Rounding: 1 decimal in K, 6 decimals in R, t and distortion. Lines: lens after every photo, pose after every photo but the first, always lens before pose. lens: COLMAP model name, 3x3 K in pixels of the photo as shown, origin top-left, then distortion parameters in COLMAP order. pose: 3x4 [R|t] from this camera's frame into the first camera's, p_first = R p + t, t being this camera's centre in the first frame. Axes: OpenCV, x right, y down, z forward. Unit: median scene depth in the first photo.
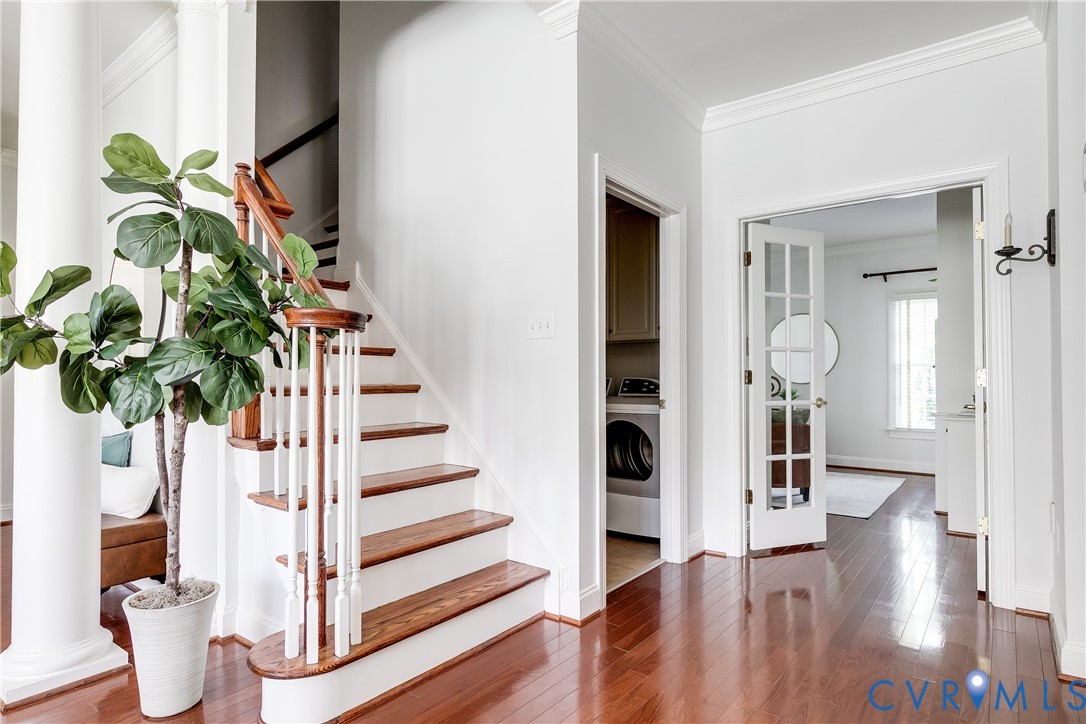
lens RADIAL K [[589.9, 0, 543.0], [0, 589.9, 362.0], [0, 0, 1]] dist [0.000071, 0.000164]
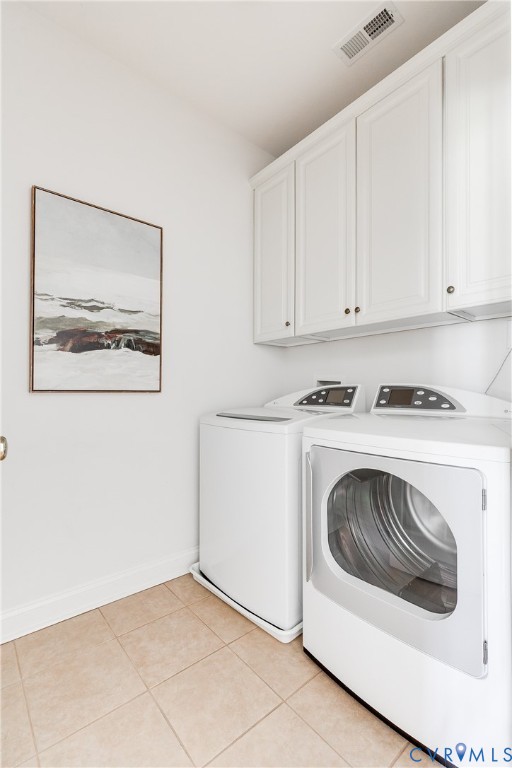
lens RADIAL K [[347.7, 0, 256.0], [0, 347.7, 384.0], [0, 0, 1]] dist [-0.001398, -0.000754]
pose [[0.981319, -0.003098, -0.192365, 0.079993], [0.003729, 0.999989, 0.002918, 0.025918], [0.192353, -0.003581, 0.981319, 0.623224]]
